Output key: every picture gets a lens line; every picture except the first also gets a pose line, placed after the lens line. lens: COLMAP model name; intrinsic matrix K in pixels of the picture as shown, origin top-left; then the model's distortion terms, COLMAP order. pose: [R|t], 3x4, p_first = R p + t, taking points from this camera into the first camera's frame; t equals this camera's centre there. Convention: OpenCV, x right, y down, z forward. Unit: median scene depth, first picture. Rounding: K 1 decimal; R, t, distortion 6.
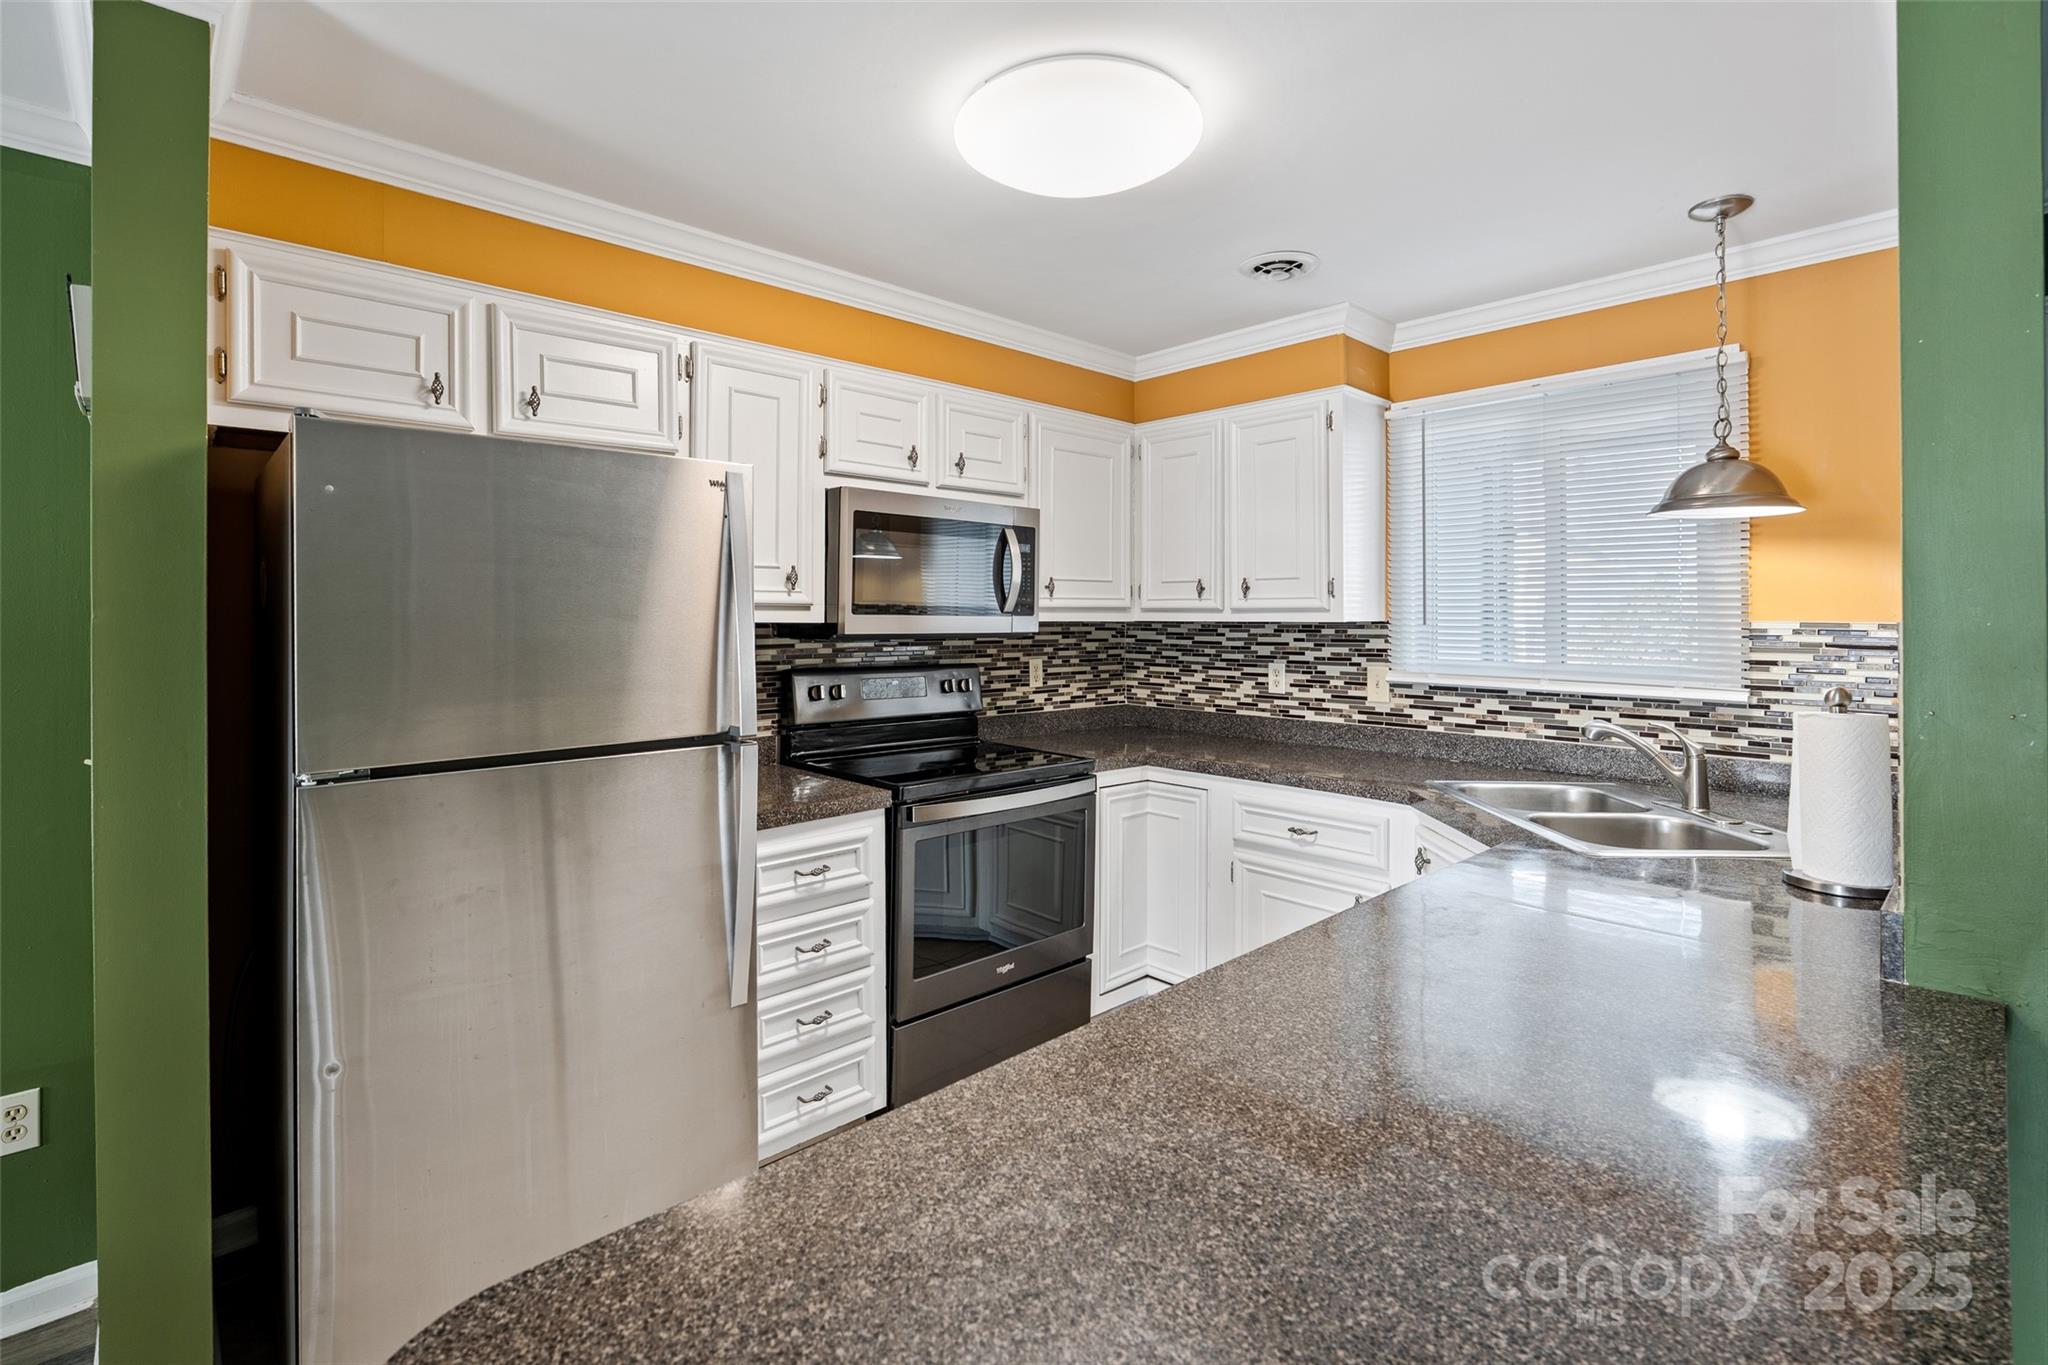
lens RADIAL K [[935.4, 0, 1015.6], [0, 935.4, 621.7], [0, 0, 1]] dist [-0.013369, 0.000850]
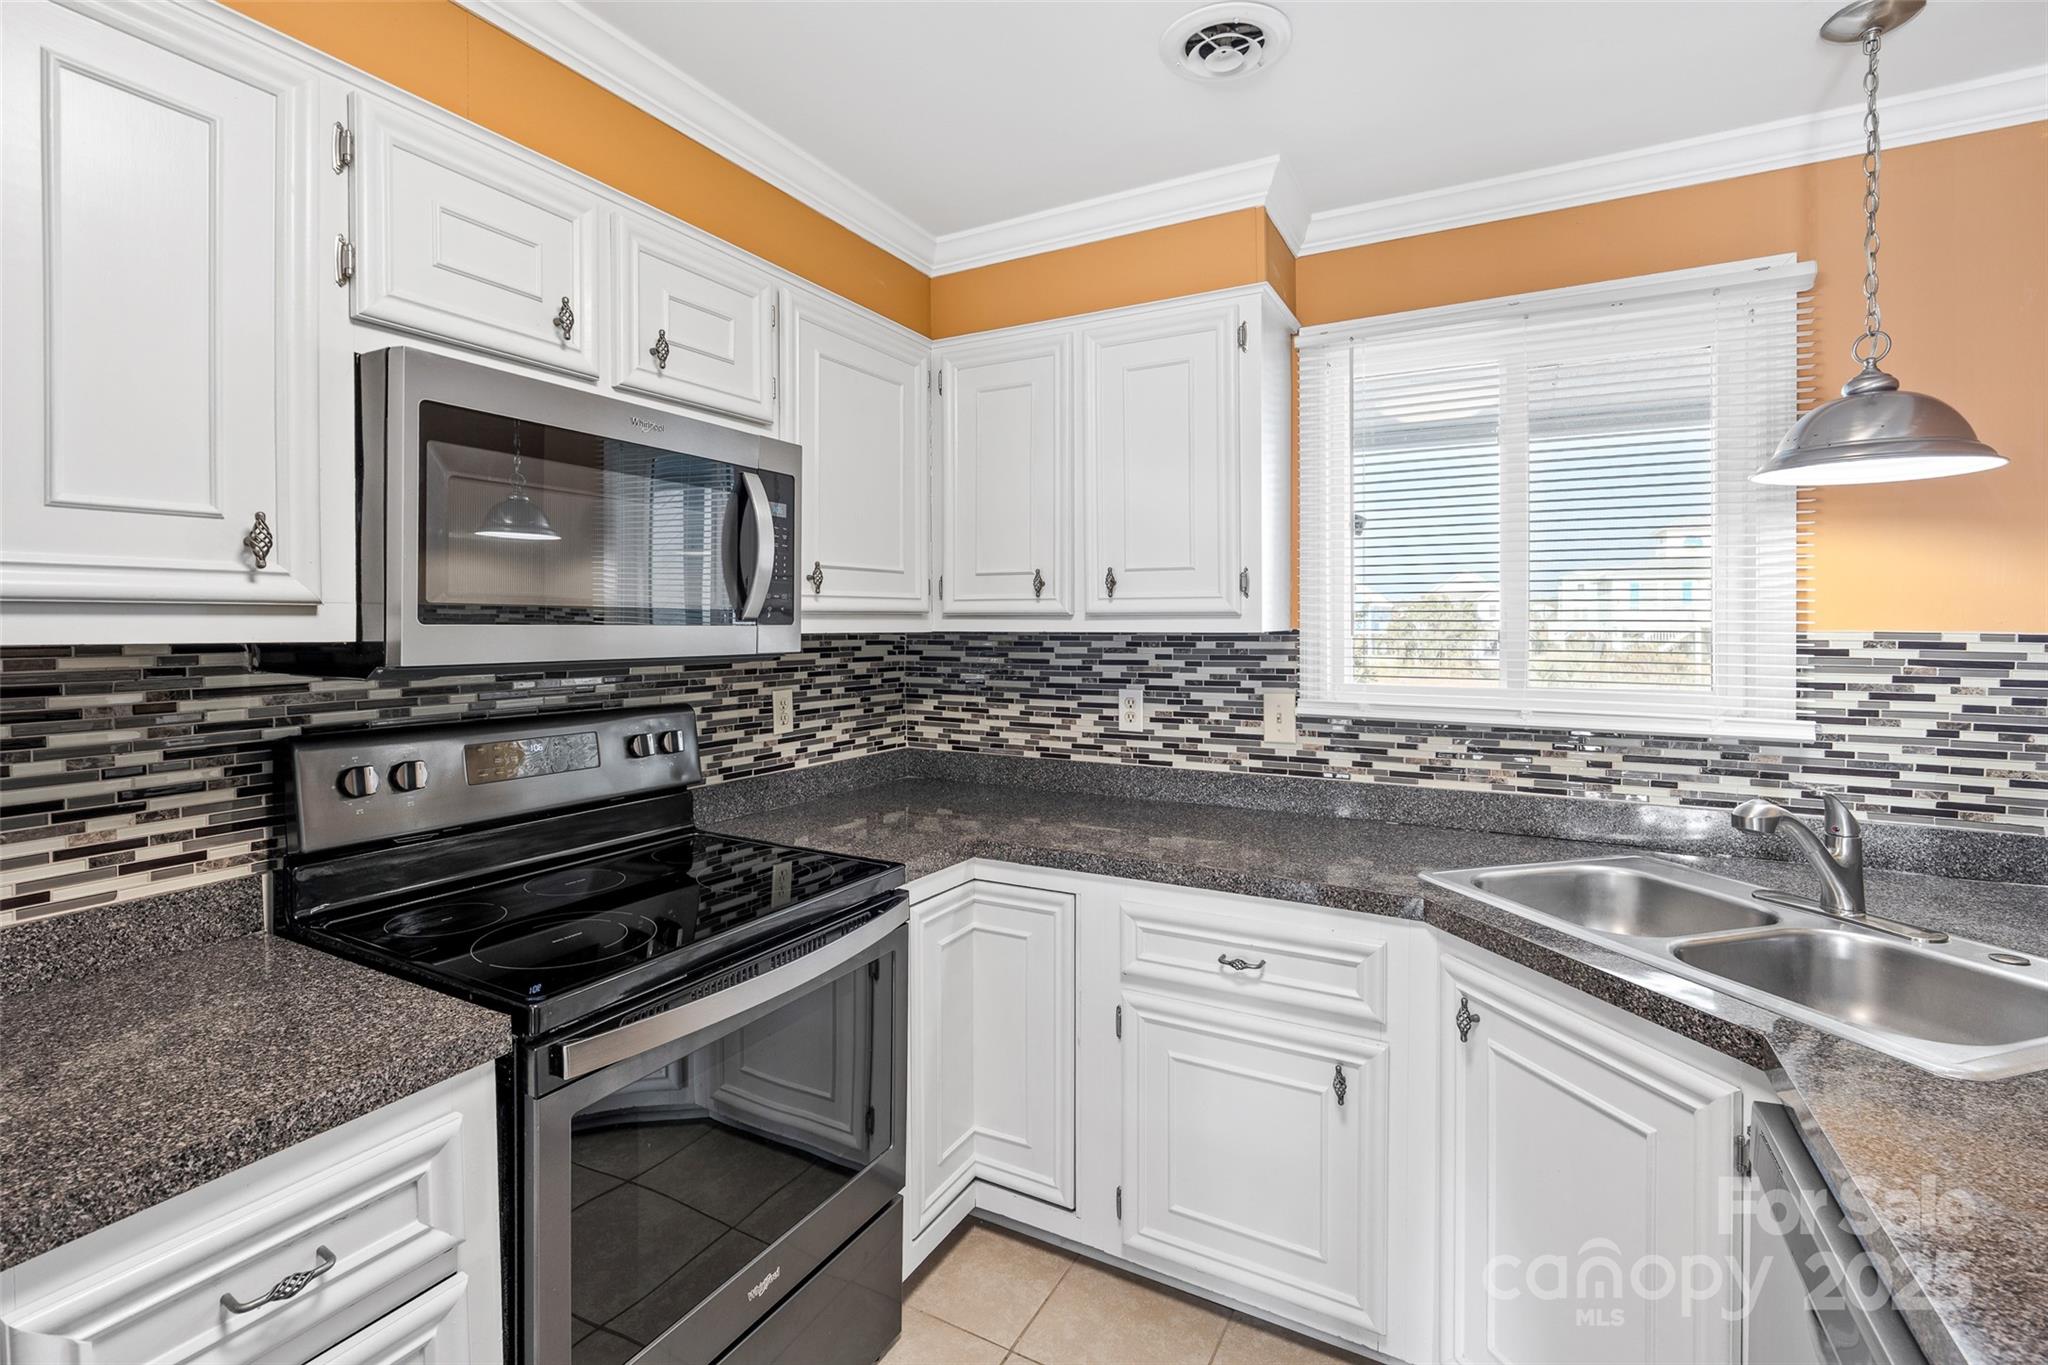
lens RADIAL K [[930.9, 0, 1015.5], [0, 930.9, 642.7], [0, 0, 1]] dist [-0.008403, 0.000537]
pose [[0.950104, -0.008958, 0.311806, -0.030449], [0.004000, 0.999855, 0.016537, -0.004091], [-0.311909, -0.014464, 0.950002, 0.387000]]
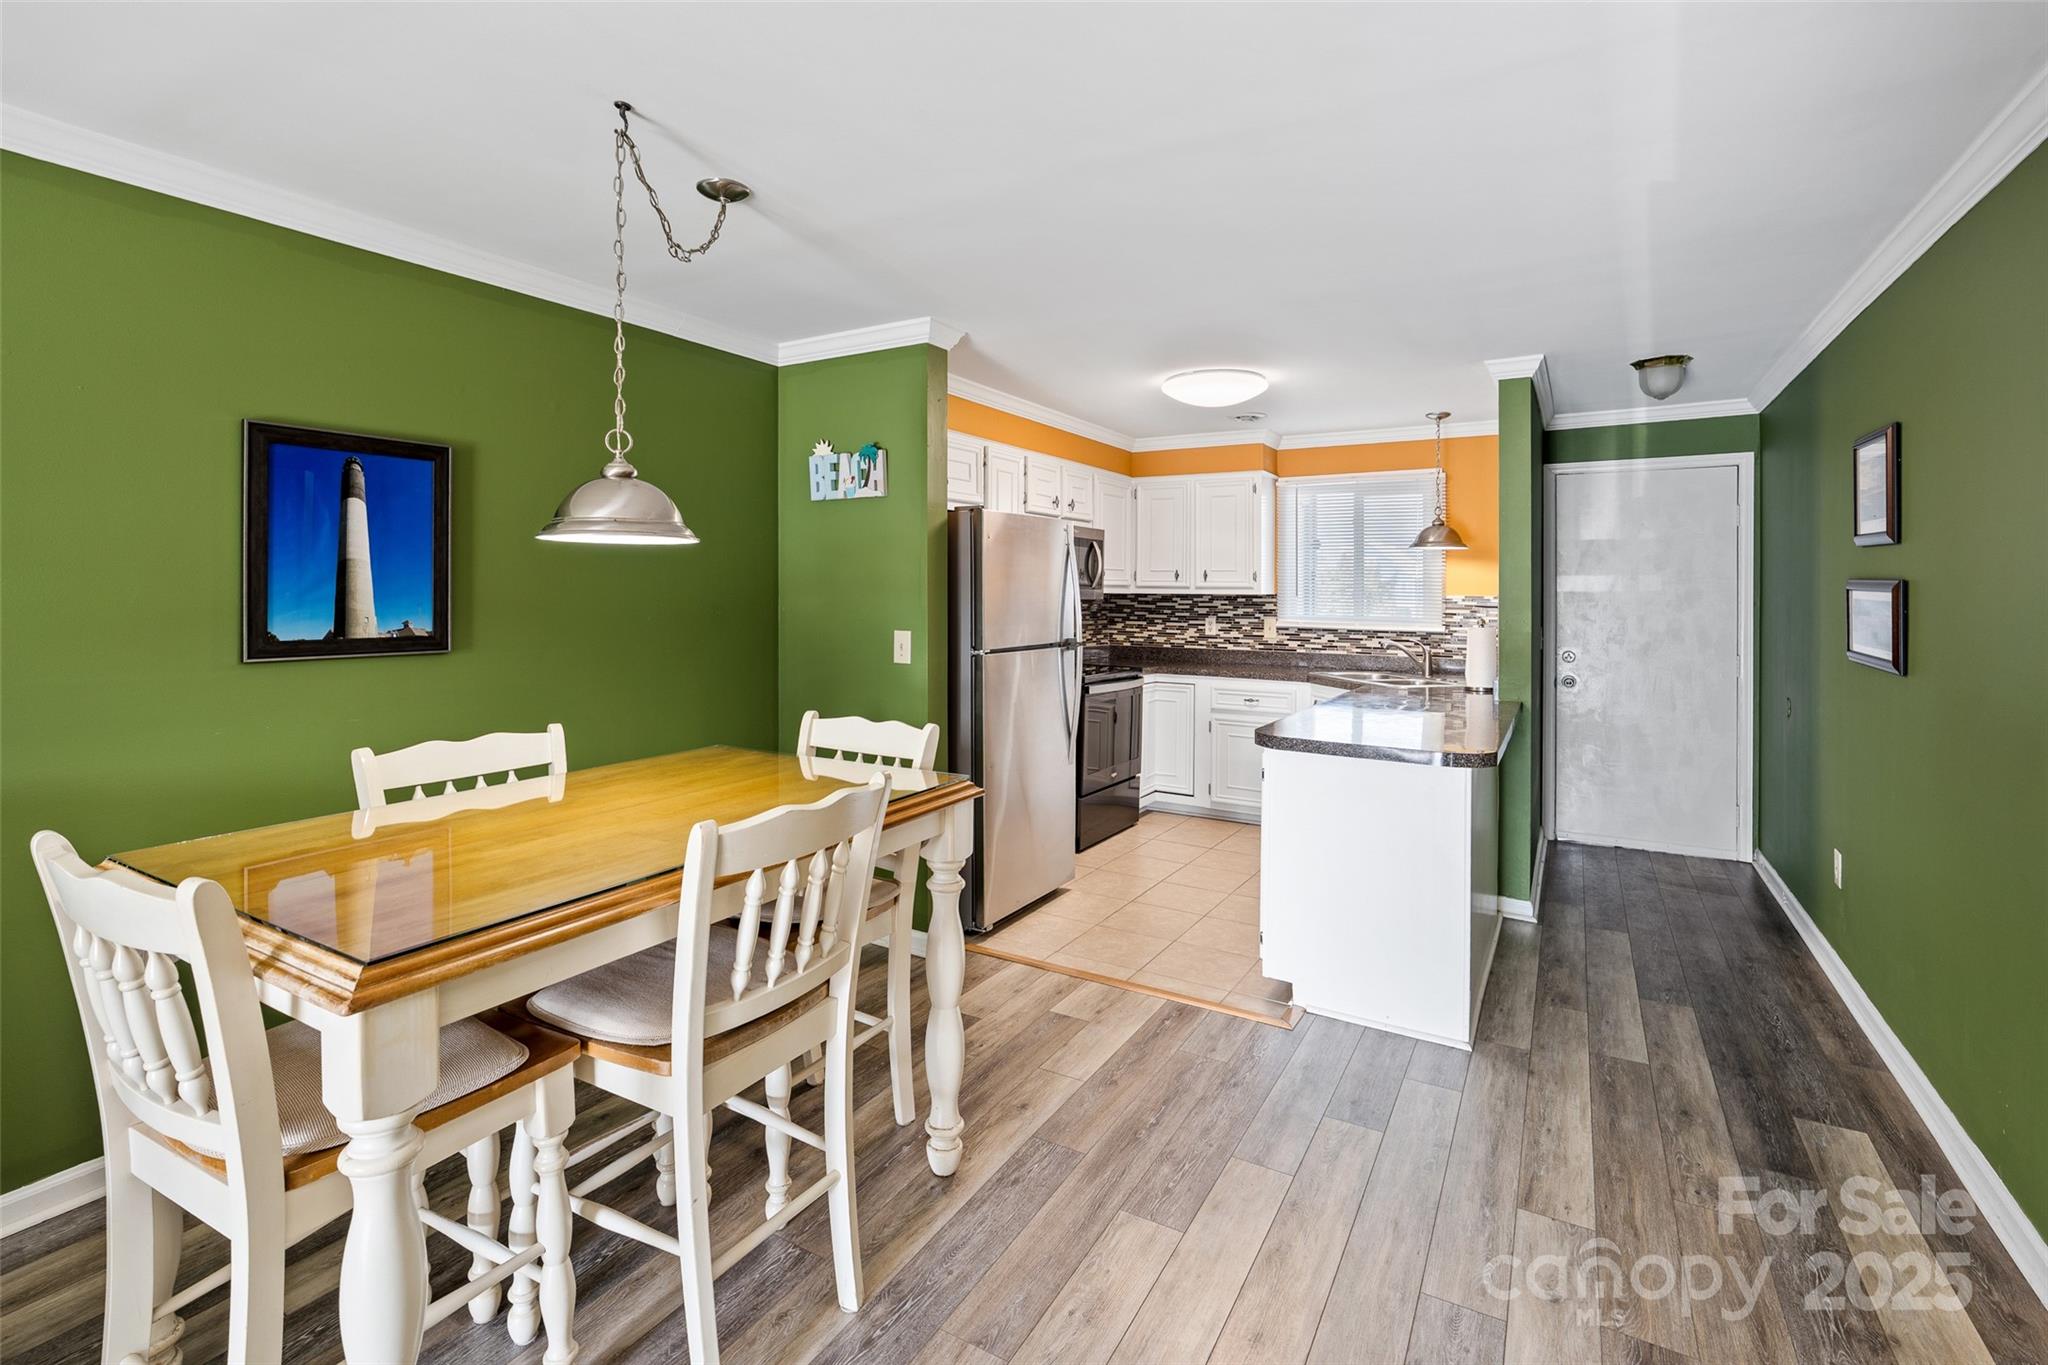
lens RADIAL K [[944.8, 0, 1022.5], [0, 944.8, 593.8], [0, 0, 1]] dist [0.000451, 0.000418]
pose [[0.959928, 0.007369, 0.280148, -0.620163], [-0.006911, 0.999973, -0.002625, 0.006880], [-0.280160, 0.000584, 0.959953, -0.675131]]
